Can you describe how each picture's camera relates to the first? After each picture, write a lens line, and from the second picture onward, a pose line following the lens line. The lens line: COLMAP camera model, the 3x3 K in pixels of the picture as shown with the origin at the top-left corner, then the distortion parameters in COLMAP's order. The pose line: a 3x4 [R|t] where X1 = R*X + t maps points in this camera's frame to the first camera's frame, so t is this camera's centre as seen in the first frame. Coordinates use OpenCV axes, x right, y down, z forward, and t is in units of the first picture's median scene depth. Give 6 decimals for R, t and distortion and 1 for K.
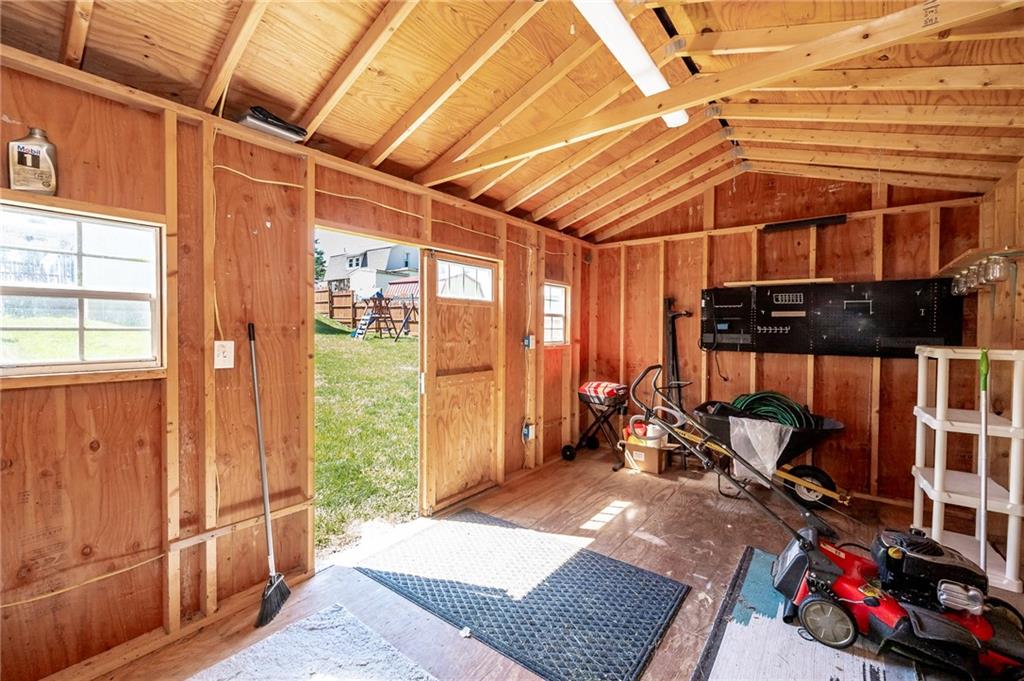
lens RADIAL K [[410.7, 0, 502.1], [0, 410.7, 336.5], [0, 0, 1]] dist [0.003268, 0.000216]
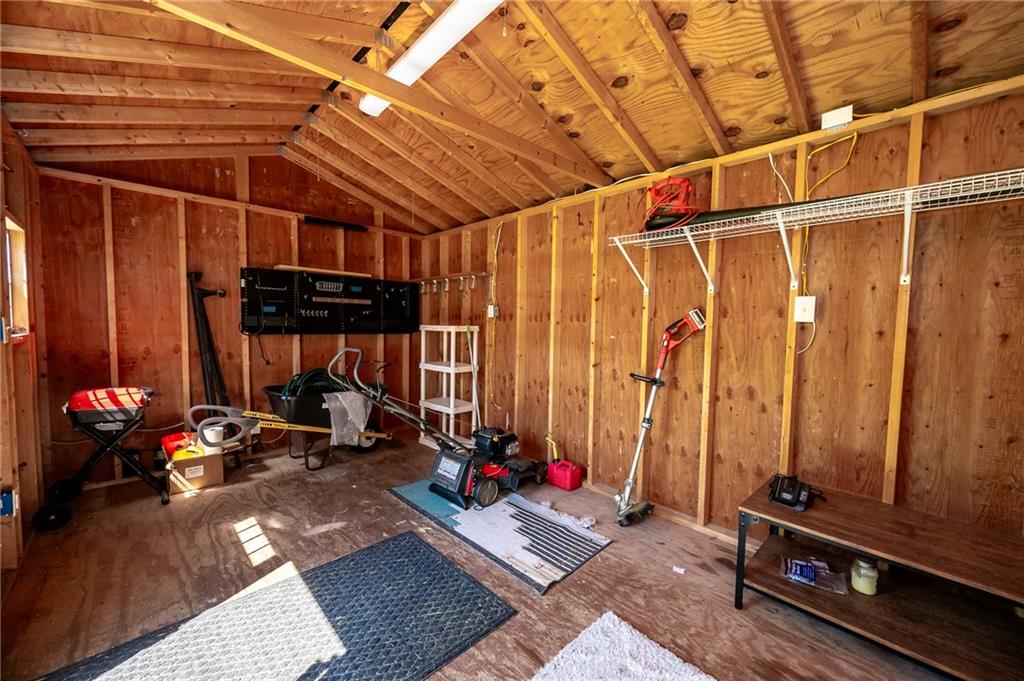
lens RADIAL K [[410.7, 0, 502.2], [0, 410.7, 343.0], [0, 0, 1]] dist [0.003268, 0.000216]
pose [[0.153971, -0.056241, 0.986473, -0.339486], [0.001665, 0.998392, 0.056661, 0.001678], [-0.988074, -0.007082, 0.153817, 0.299331]]
